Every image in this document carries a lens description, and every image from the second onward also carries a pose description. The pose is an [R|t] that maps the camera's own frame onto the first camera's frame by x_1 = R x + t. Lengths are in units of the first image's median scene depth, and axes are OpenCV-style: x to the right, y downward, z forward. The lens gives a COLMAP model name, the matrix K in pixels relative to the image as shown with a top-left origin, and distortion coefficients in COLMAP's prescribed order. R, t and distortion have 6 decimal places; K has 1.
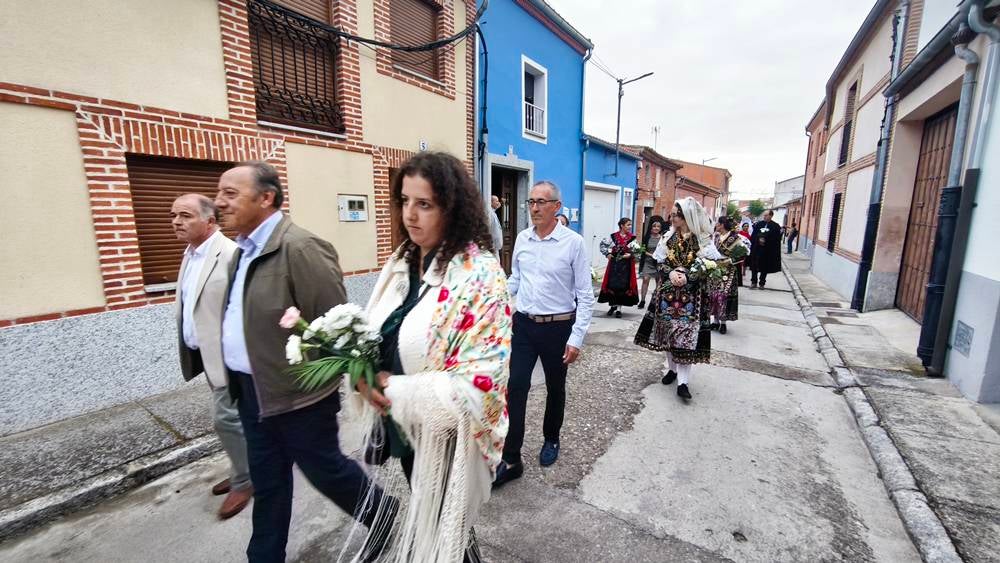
lens RADIAL K [[406.8, 0, 499.4], [0, 406.8, 278.6], [0, 0, 1]] dist [-0.002806, -0.000431]
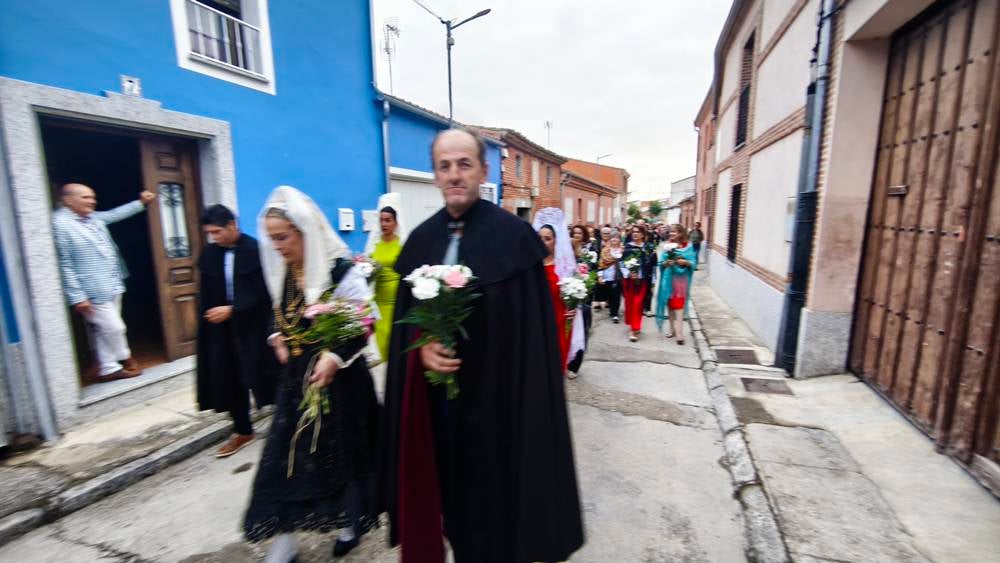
lens RADIAL K [[403.4, 0, 497.1], [0, 403.4, 282.6], [0, 0, 1]] dist [0.000369, -0.000027]
pose [[0.982617, -0.048779, 0.179123, 0.394393], [0.048363, 0.998807, 0.006694, -0.085075], [-0.179236, 0.002085, 0.983804, 0.533748]]
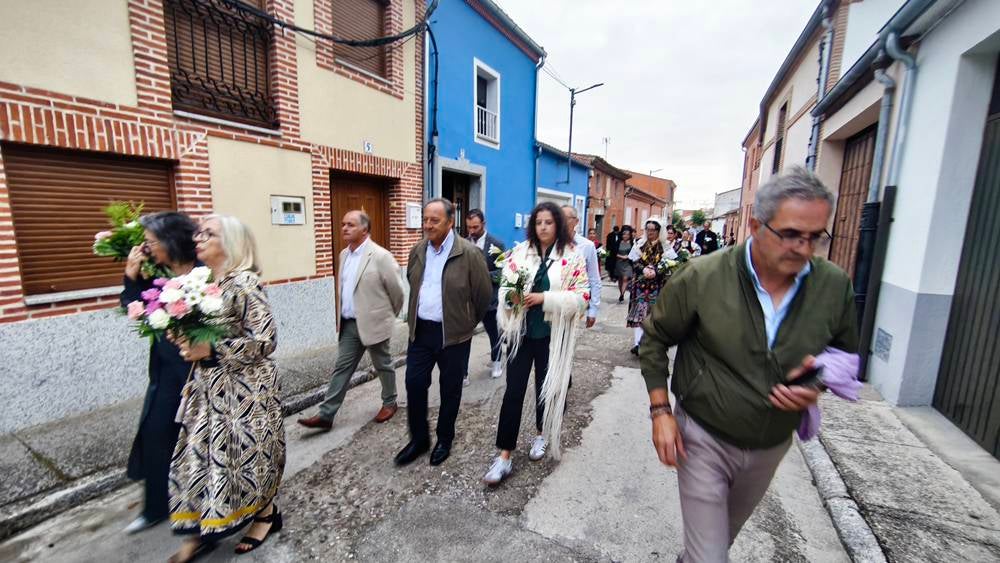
lens RADIAL K [[408.3, 0, 499.8], [0, 408.3, 281.8], [0, 0, 1]] dist [-0.000860, 0.000077]
pose [[0.993893, 0.001526, 0.110337, 0.010861], [-0.000935, 0.999985, -0.005410, -0.004991], [-0.110344, 0.005274, 0.993879, 0.019150]]
